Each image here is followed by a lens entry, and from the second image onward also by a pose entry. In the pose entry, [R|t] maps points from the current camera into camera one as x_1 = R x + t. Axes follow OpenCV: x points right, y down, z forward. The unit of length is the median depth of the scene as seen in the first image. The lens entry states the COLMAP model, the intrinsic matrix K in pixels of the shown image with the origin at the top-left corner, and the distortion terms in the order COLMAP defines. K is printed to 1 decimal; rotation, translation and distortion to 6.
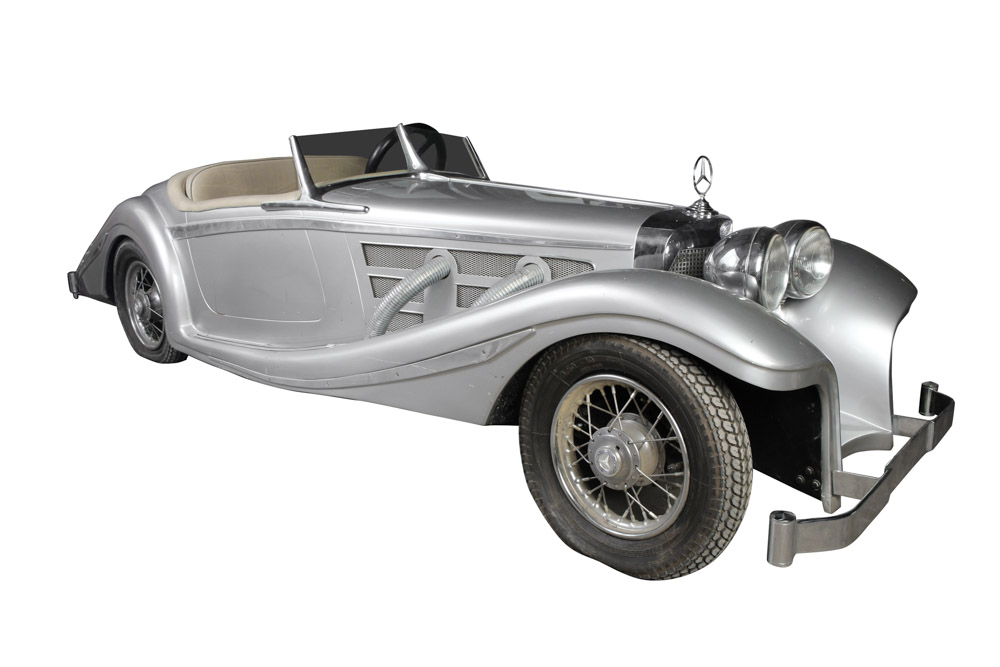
lens RADIAL K [[840.3, 0, 500.0], [0, 840.3, 333.5], [0, 0, 1]] dist [-0.177605, 0.184178]
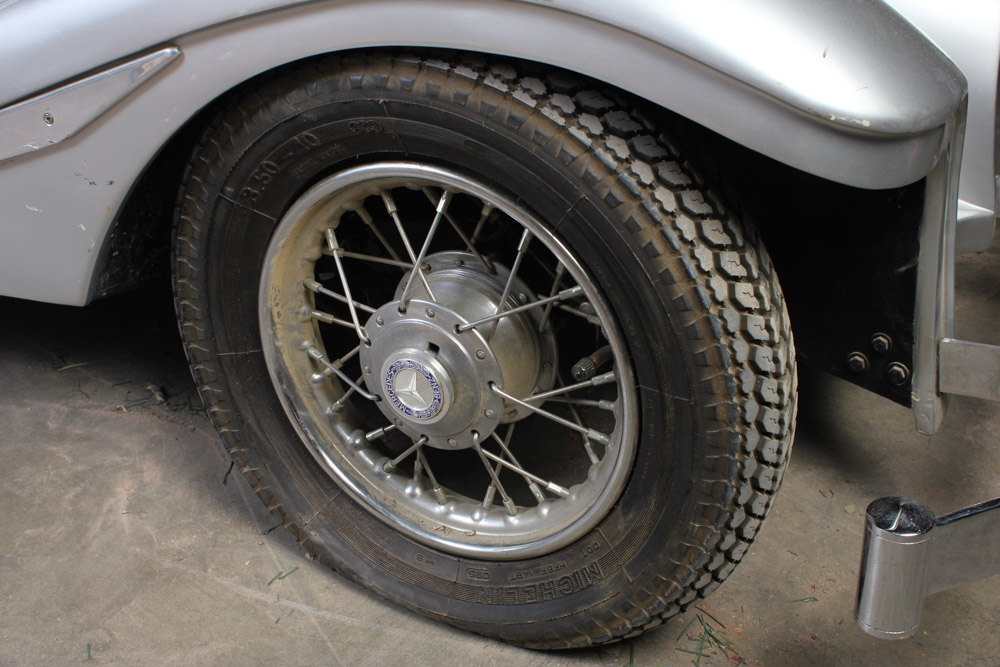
lens RADIAL K [[1261.6, 0, 500.0], [0, 1261.6, 333.5], [0, 0, 1]] dist [-0.073244, 0.015935]
pose [[0.952632, -0.243606, 0.182068, 0.061804], [0.210367, 0.960154, 0.183983, 0.027735], [-0.219632, -0.136967, 0.965920, 0.404971]]
